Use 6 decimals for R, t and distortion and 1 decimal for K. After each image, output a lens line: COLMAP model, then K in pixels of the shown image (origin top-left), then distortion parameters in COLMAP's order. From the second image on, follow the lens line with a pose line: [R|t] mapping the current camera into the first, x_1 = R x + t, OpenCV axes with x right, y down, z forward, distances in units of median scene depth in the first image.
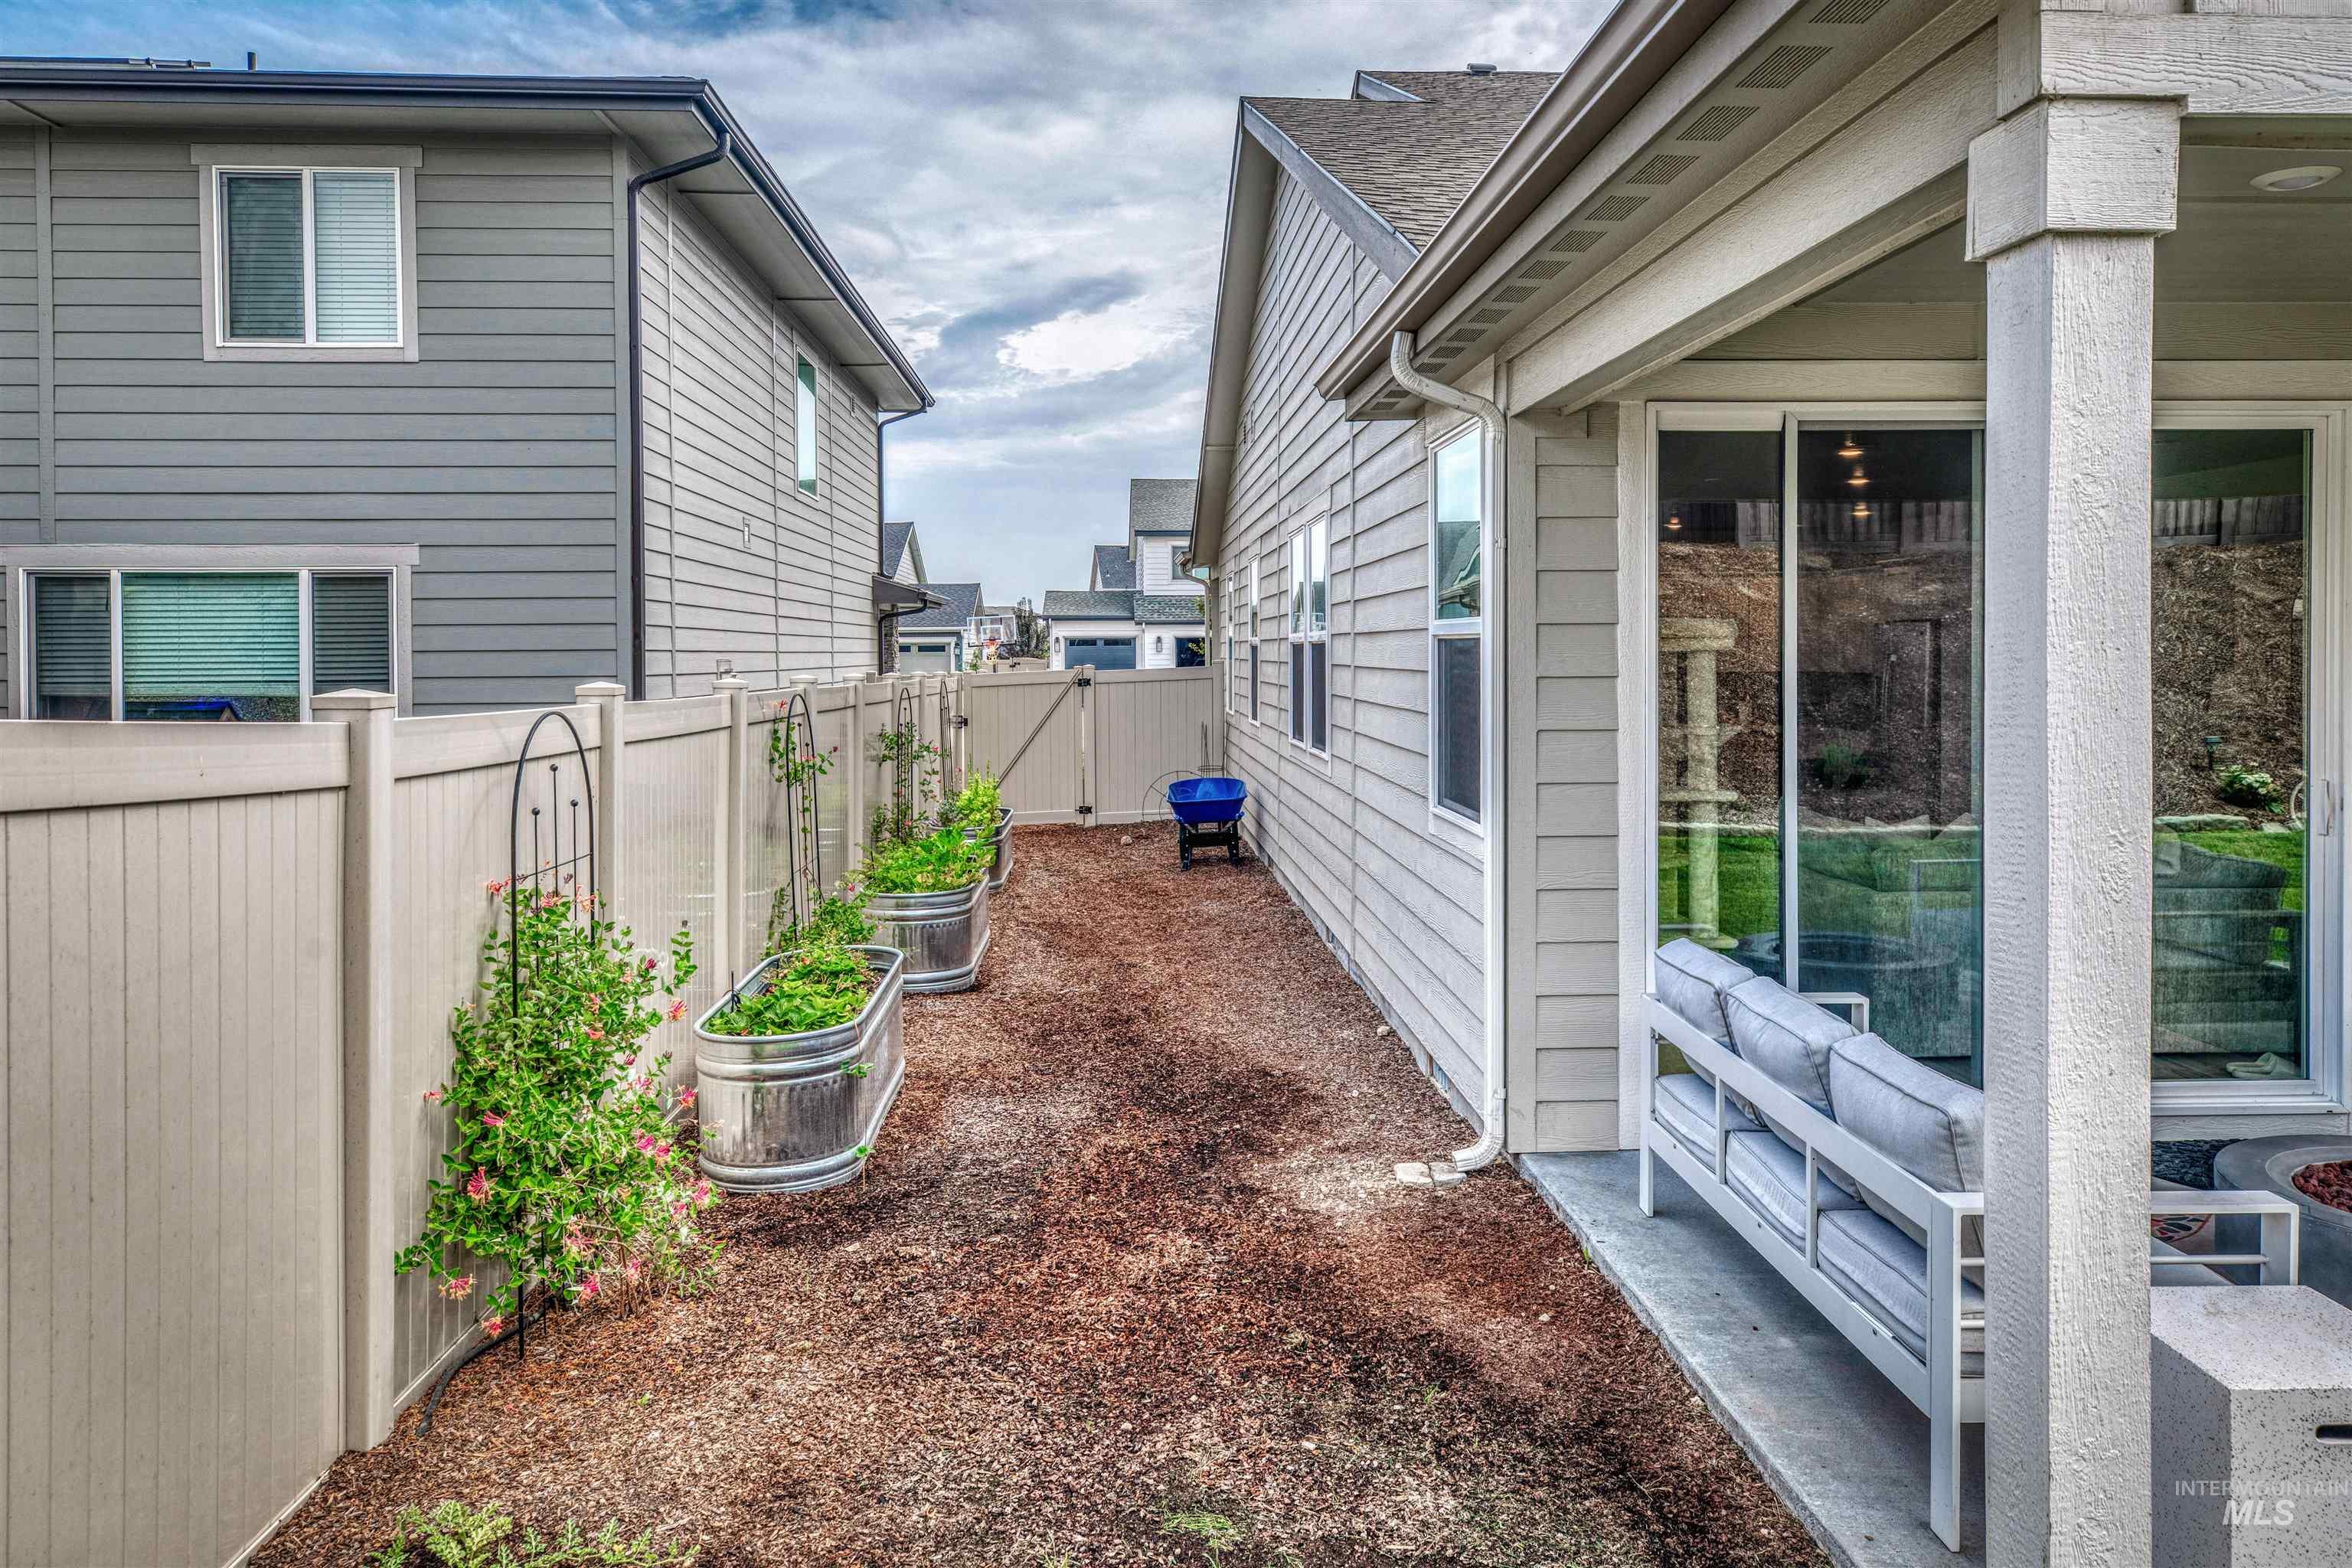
lens RADIAL K [[1630.6, 0, 1179.1], [0, 1630.6, 677.4], [0, 0, 1]] dist [0.001943, 0.003169]
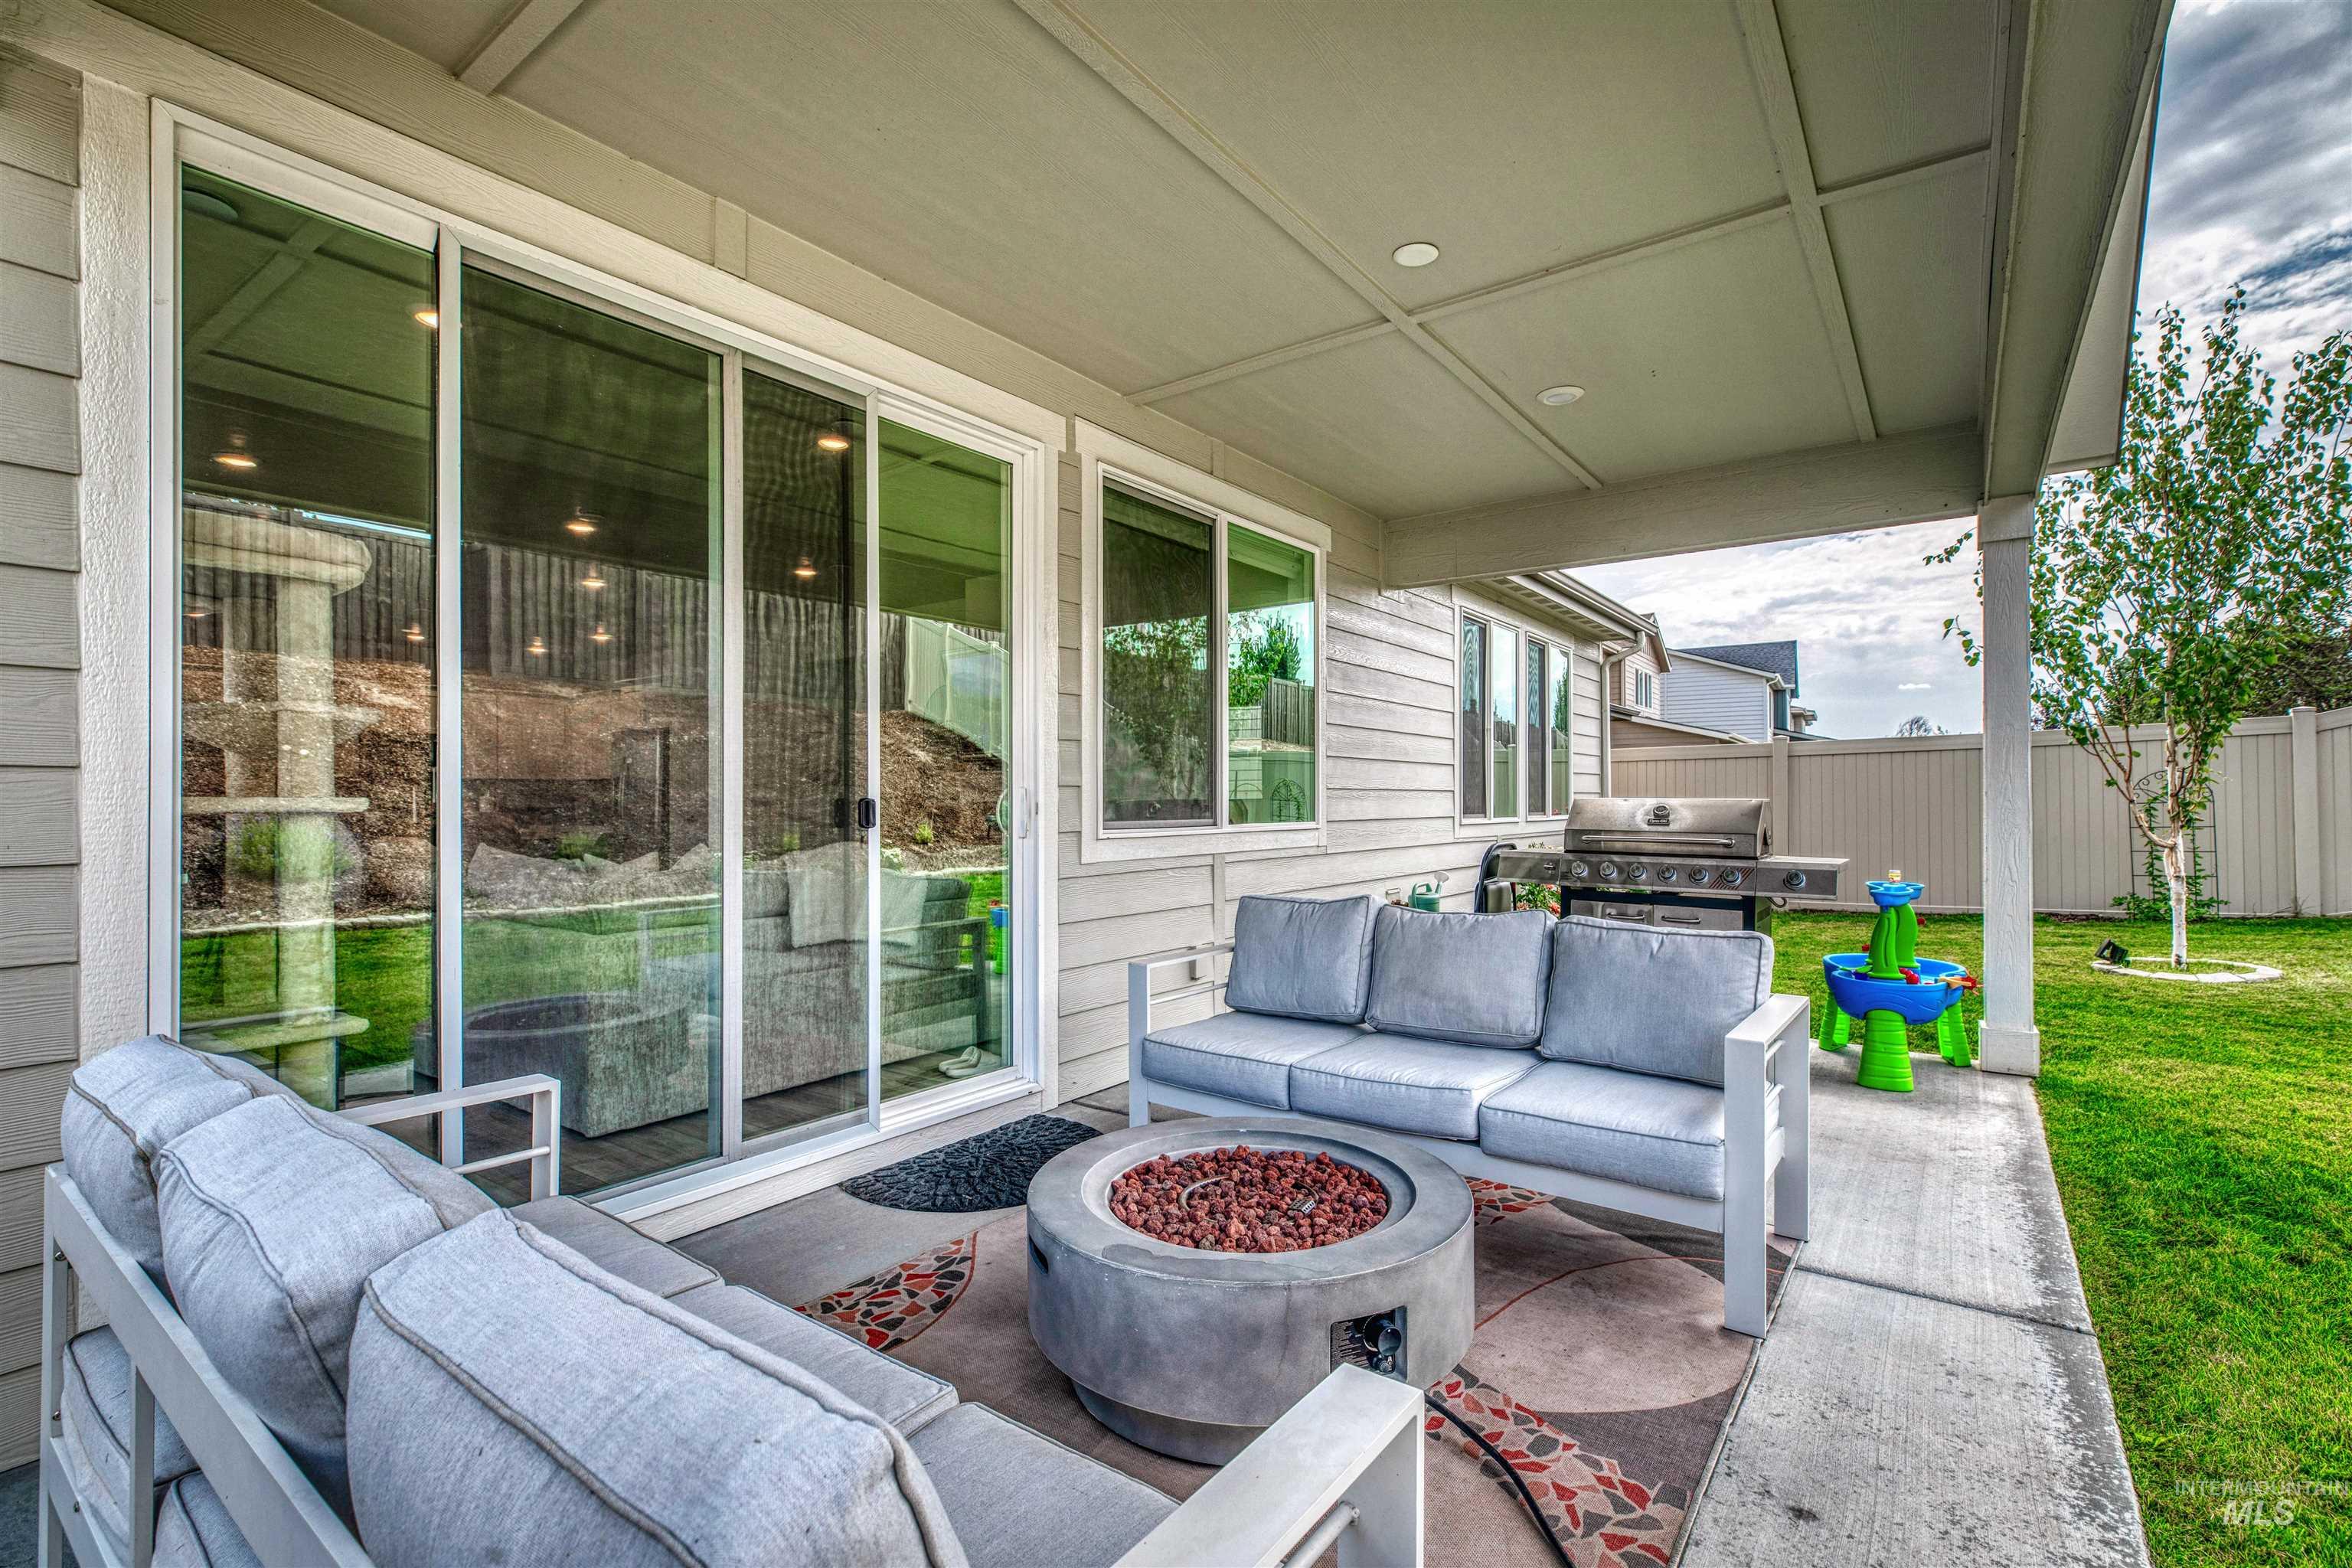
lens RADIAL K [[1060.7, 0, 1176.0], [0, 1060.7, 784.0], [0, 0, 1]] dist [0.002403, 0.000247]
pose [[0.634816, 0.012662, 0.772559, 0.208243], [0.018329, 0.999338, -0.031440, 0.080953], [-0.772446, 0.034119, 0.634164, 0.448868]]
